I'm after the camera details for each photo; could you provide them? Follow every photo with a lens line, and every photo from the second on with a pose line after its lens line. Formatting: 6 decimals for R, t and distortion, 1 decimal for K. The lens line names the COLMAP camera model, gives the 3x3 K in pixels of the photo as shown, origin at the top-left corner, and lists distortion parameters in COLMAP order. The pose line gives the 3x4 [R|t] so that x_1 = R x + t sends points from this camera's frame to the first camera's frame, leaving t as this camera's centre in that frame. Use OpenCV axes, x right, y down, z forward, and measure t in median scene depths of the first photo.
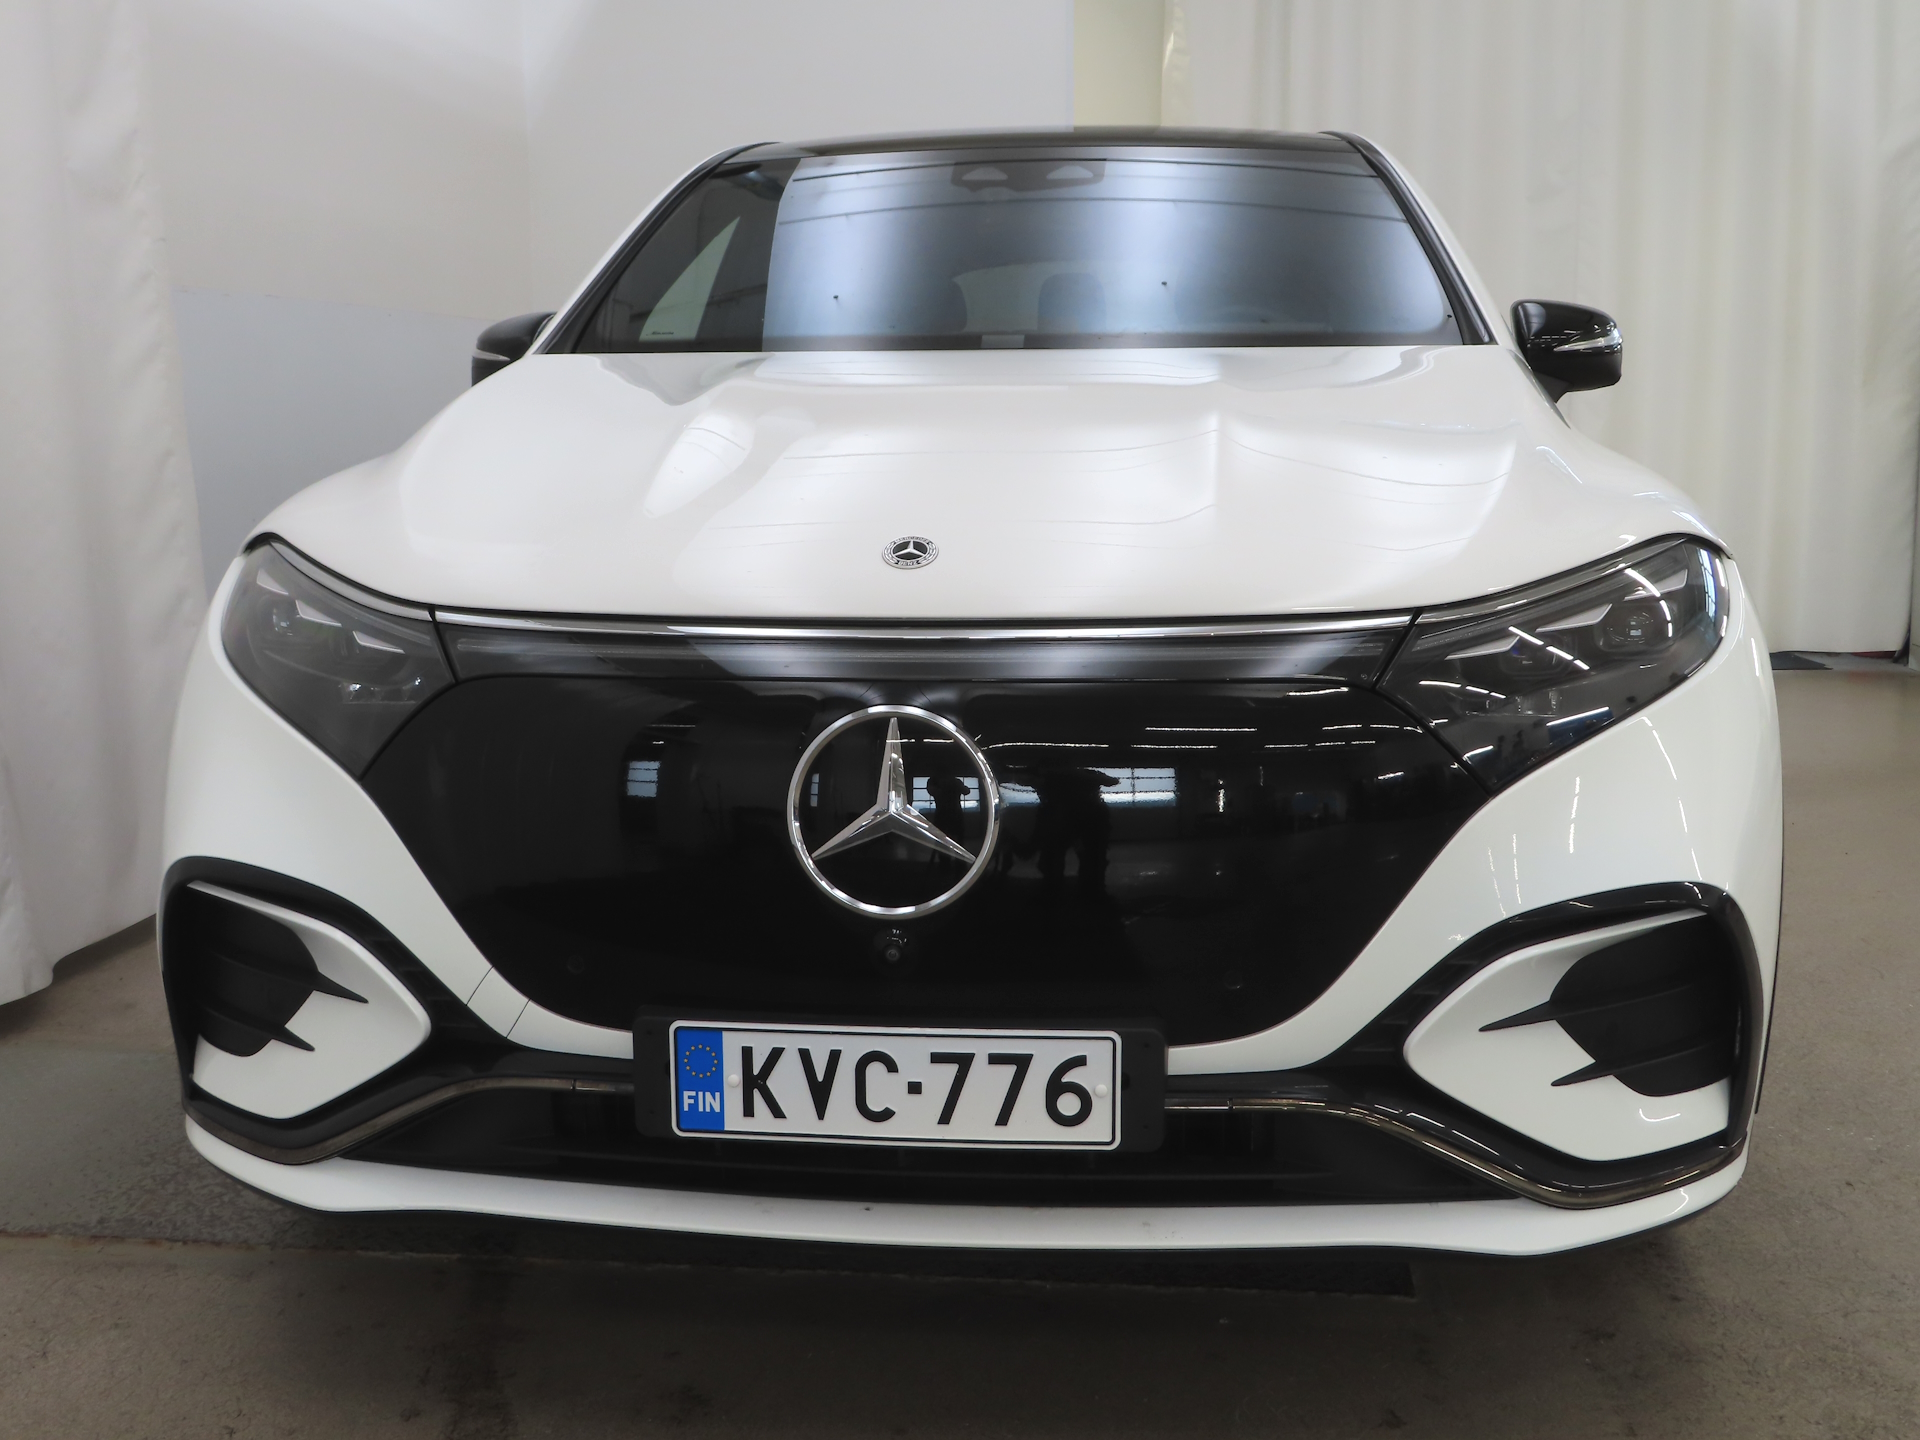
lens RADIAL K [[1350.7, 0, 957.4], [0, 1350.7, 708.3], [0, 0, 1]] dist [-0.001136, -0.005305]
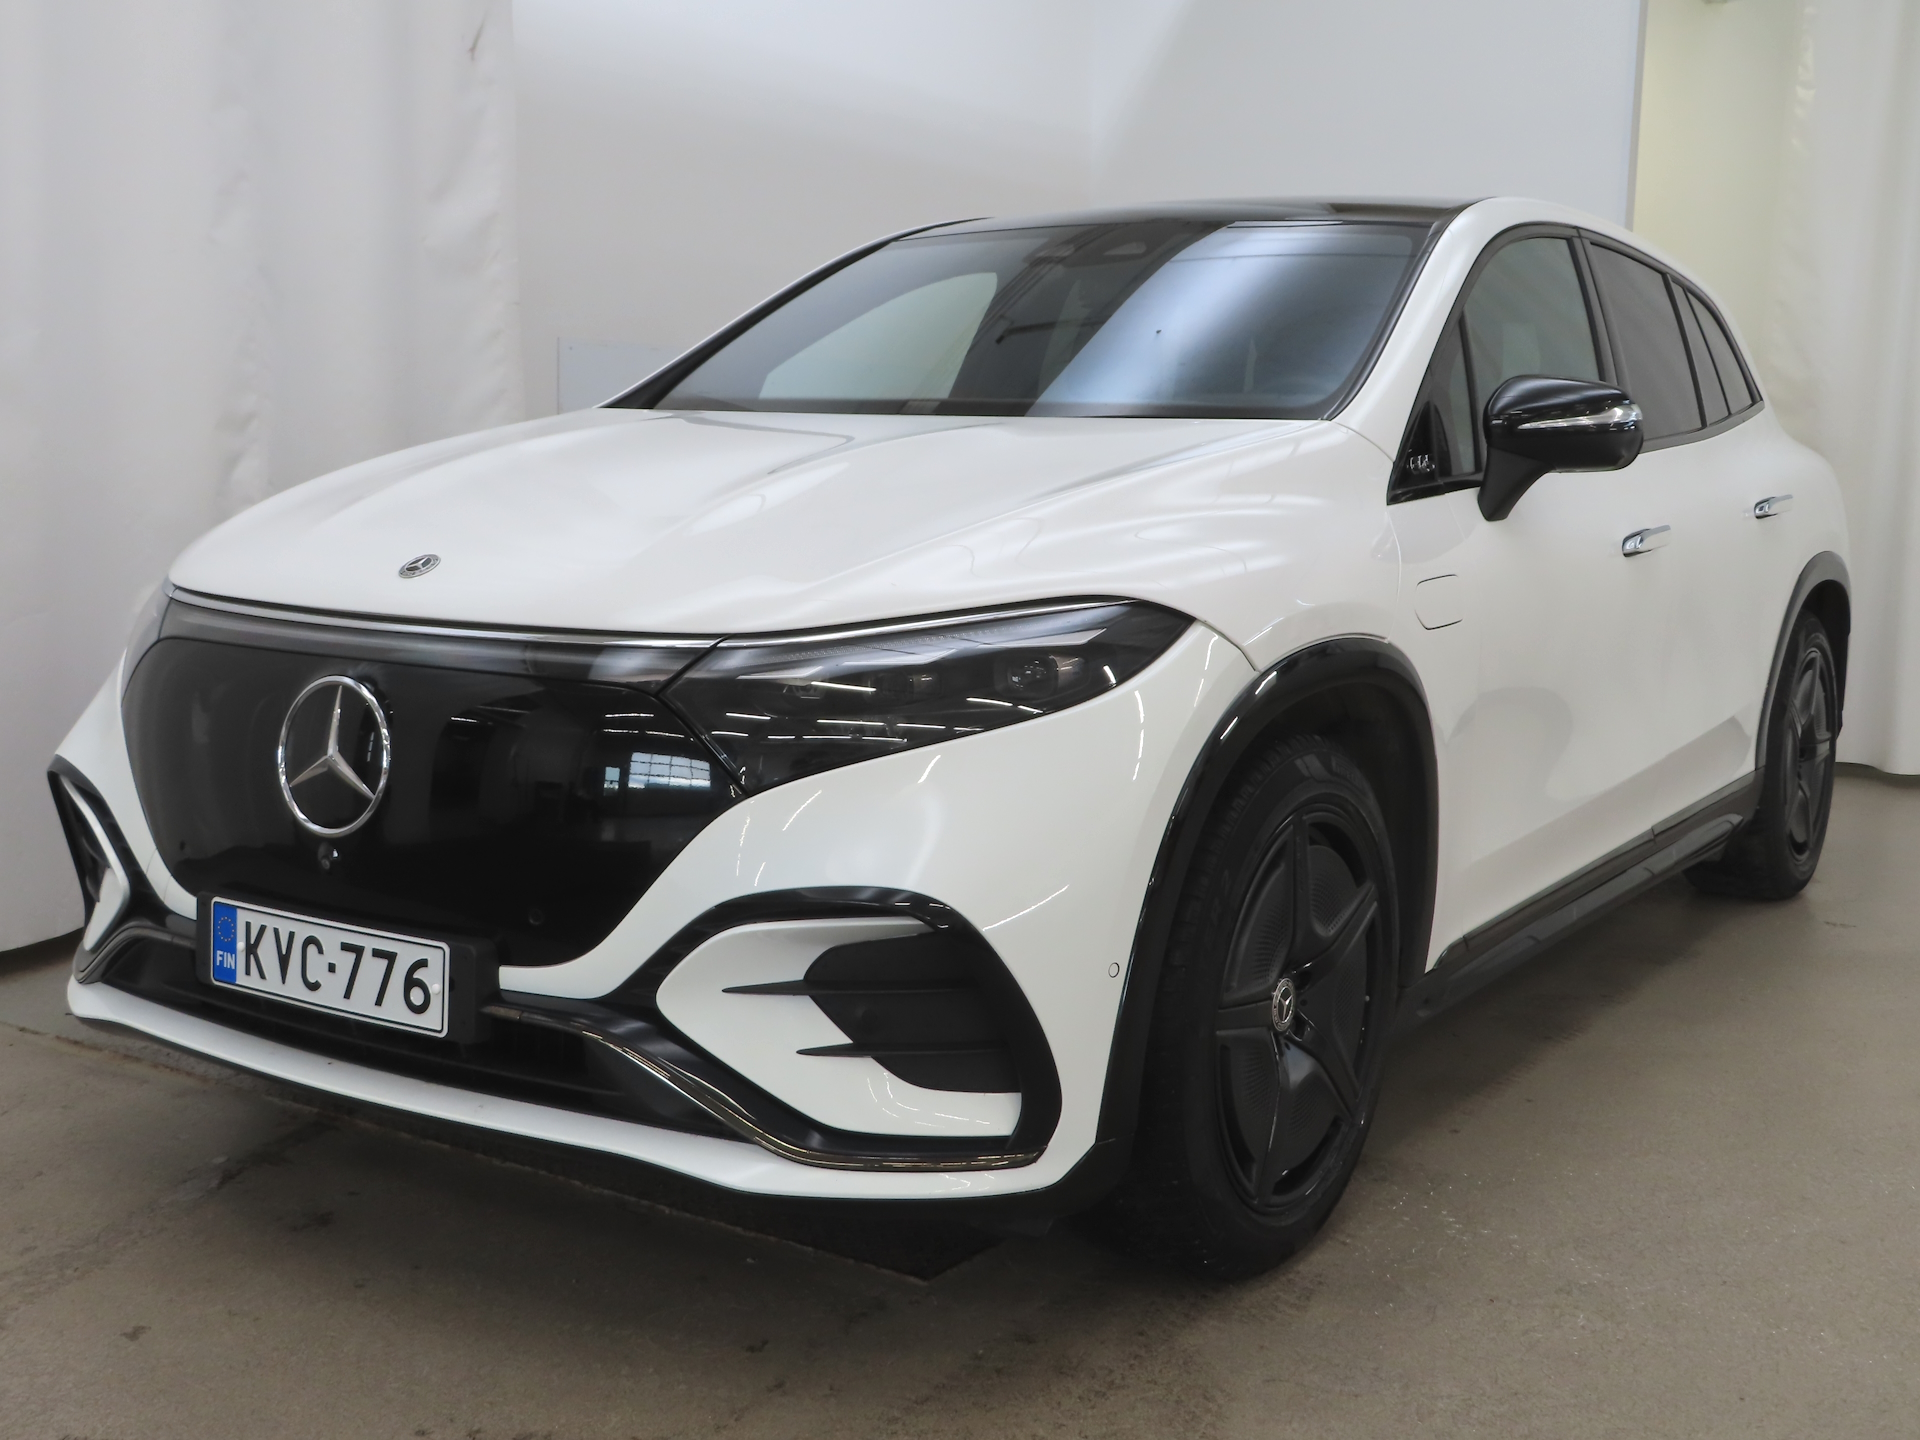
lens RADIAL K [[1350.7, 0, 950.6], [0, 1350.7, 738.8], [0, 0, 1]] dist [-0.001136, -0.005305]
pose [[0.950138, 0.098907, -0.295730, 0.894891], [-0.104920, 0.994471, -0.004492, 0.002877], [0.293650, 0.035296, 0.955261, -0.081430]]
